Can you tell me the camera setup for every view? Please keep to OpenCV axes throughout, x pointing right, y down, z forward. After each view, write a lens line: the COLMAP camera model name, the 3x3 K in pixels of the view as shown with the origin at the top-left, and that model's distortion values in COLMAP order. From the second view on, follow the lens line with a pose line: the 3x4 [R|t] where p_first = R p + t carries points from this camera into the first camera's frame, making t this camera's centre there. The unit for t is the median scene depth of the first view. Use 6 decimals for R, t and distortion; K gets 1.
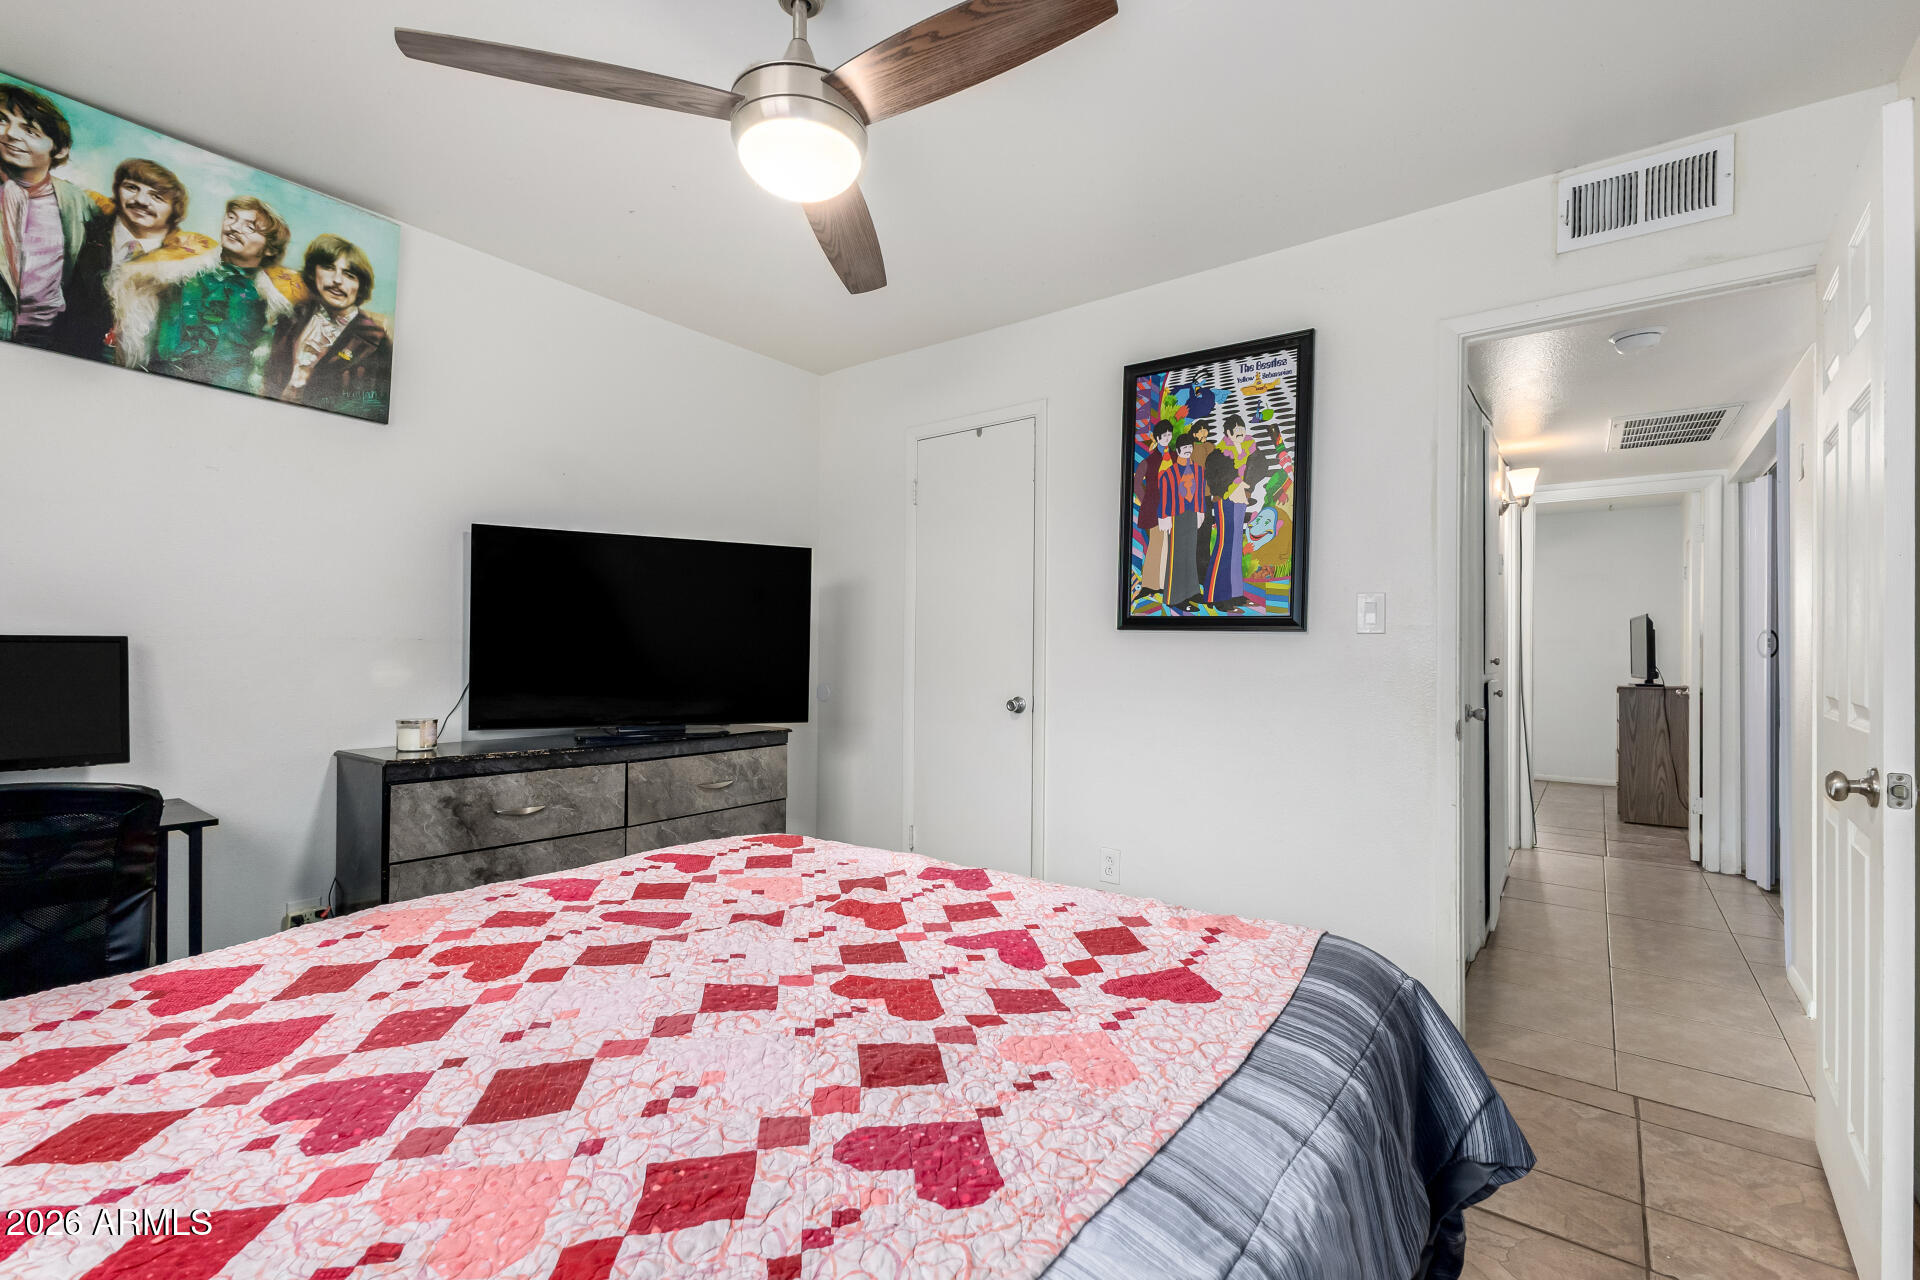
lens RADIAL K [[841.1, 0, 956.7], [0, 841.1, 650.5], [0, 0, 1]] dist [0.010697, -0.000584]
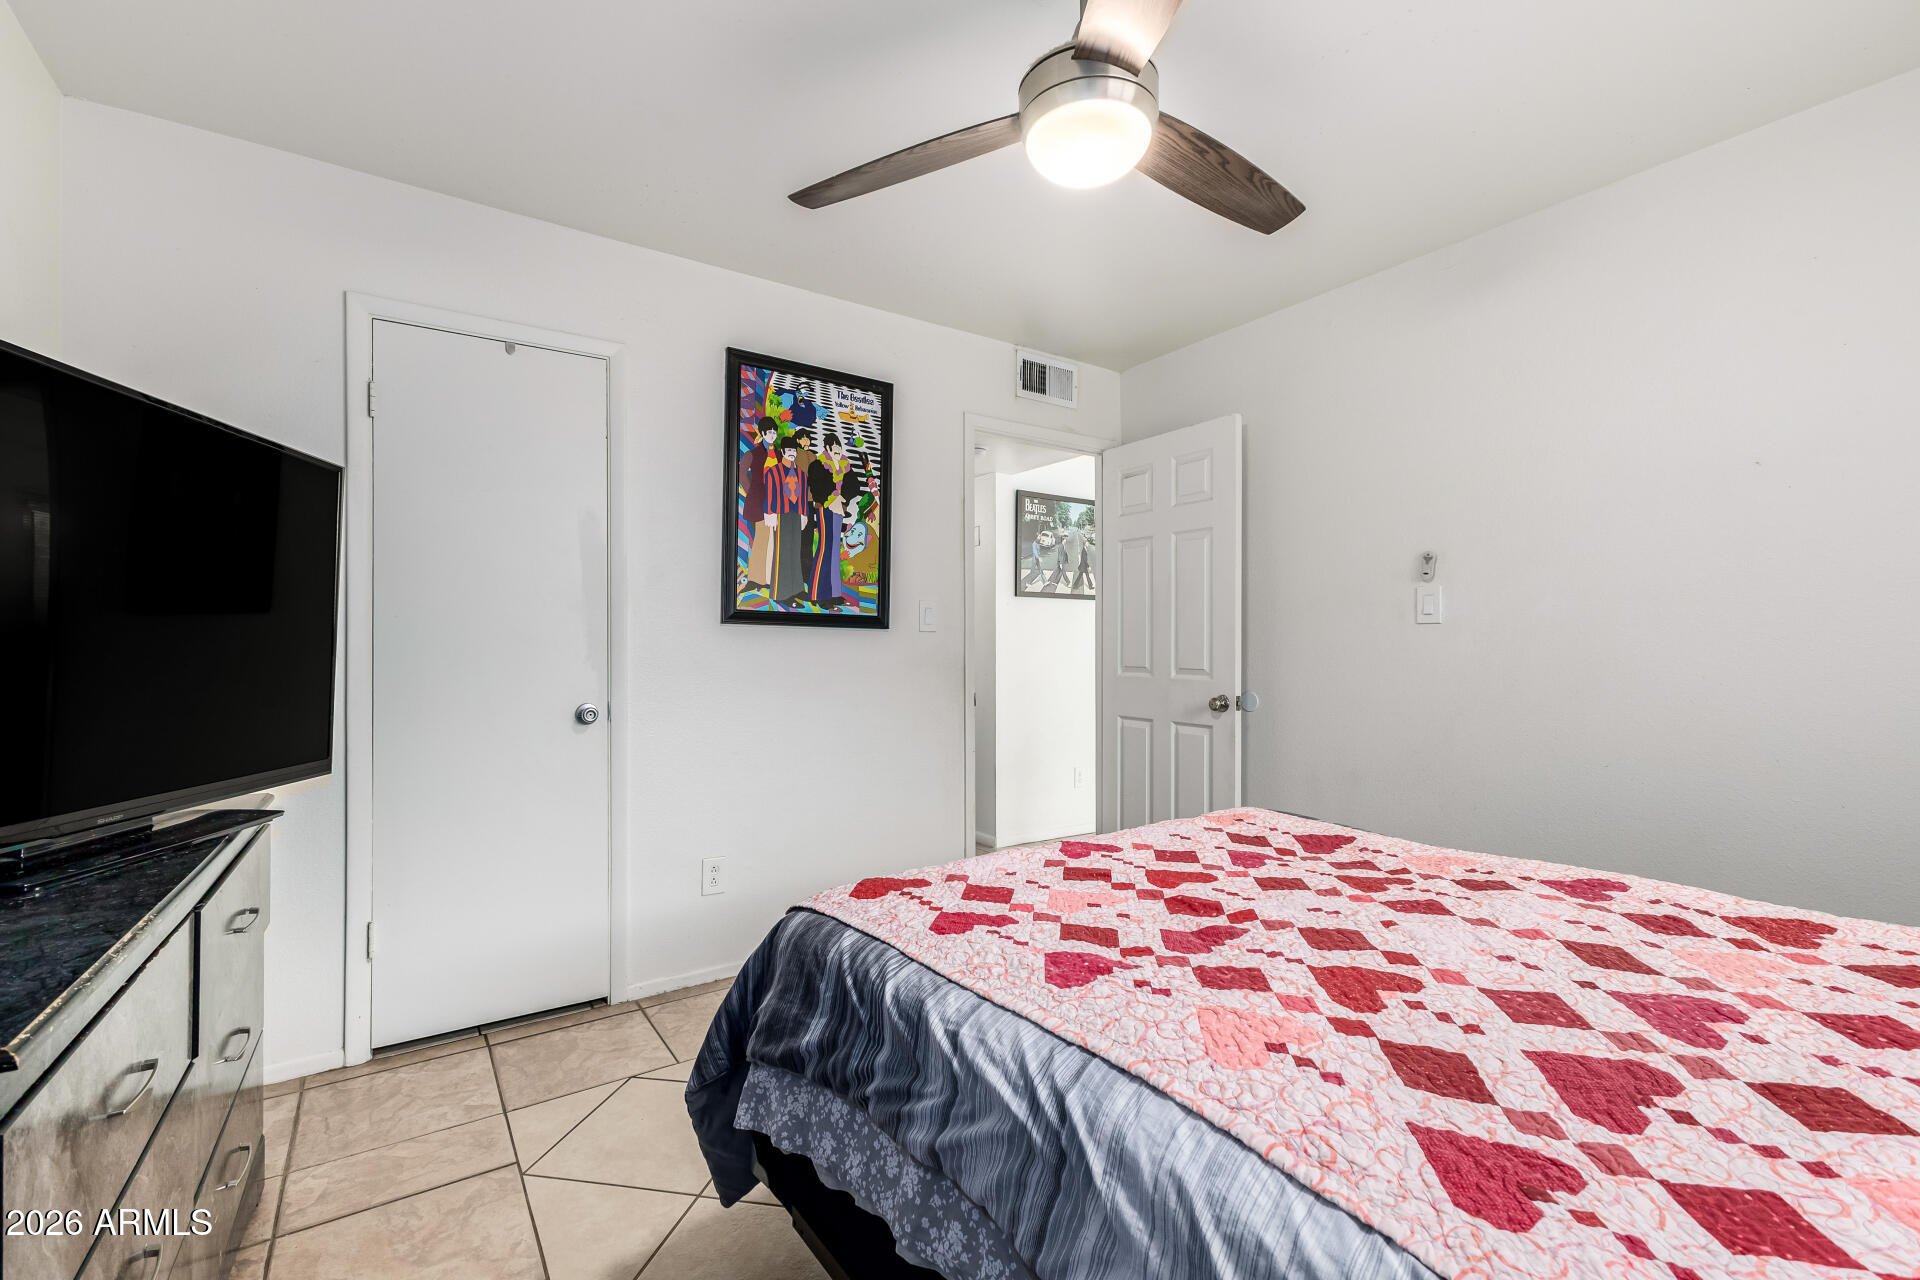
lens RADIAL K [[841.1, 0, 956.7], [0, 841.1, 650.5], [0, 0, 1]] dist [0.010697, -0.000584]
pose [[0.318794, -0.011389, 0.947756, -0.670069], [0.001285, 0.999932, 0.011584, -0.005079], [-0.947823, -0.002475, 0.318787, 0.482876]]
